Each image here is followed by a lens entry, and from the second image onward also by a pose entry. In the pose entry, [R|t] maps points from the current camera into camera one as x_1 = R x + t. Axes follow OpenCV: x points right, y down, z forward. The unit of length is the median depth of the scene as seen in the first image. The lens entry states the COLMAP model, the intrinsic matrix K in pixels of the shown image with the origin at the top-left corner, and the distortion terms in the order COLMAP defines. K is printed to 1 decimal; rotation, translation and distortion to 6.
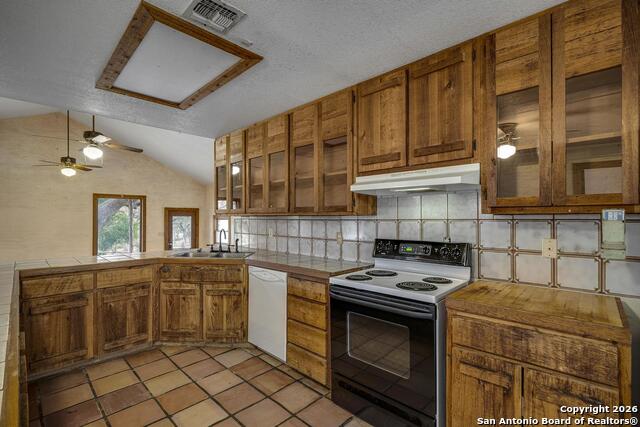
lens RADIAL K [[297.5, 0, 319.6], [0, 297.5, 214.9], [0, 0, 1]] dist [0.006439, 0.000506]
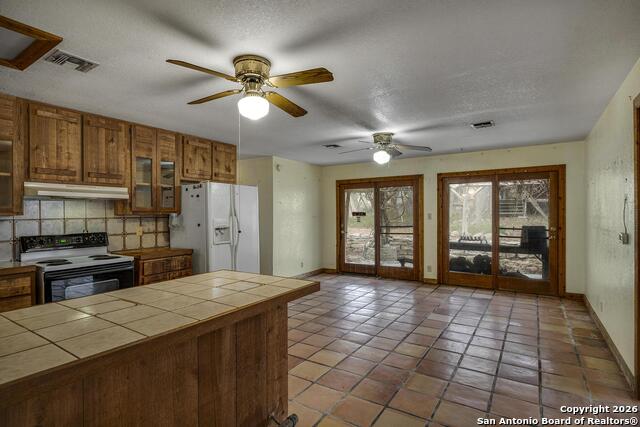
lens RADIAL K [[313.4, 0, 318.3], [0, 313.4, 216.1], [0, 0, 1]] dist [0.001628, 0.000123]
pose [[-0.209913, -0.003121, 0.977715, -1.451720], [-0.001425, 0.999995, 0.002886, -0.001701], [-0.977719, -0.000788, -0.209916, 0.192582]]
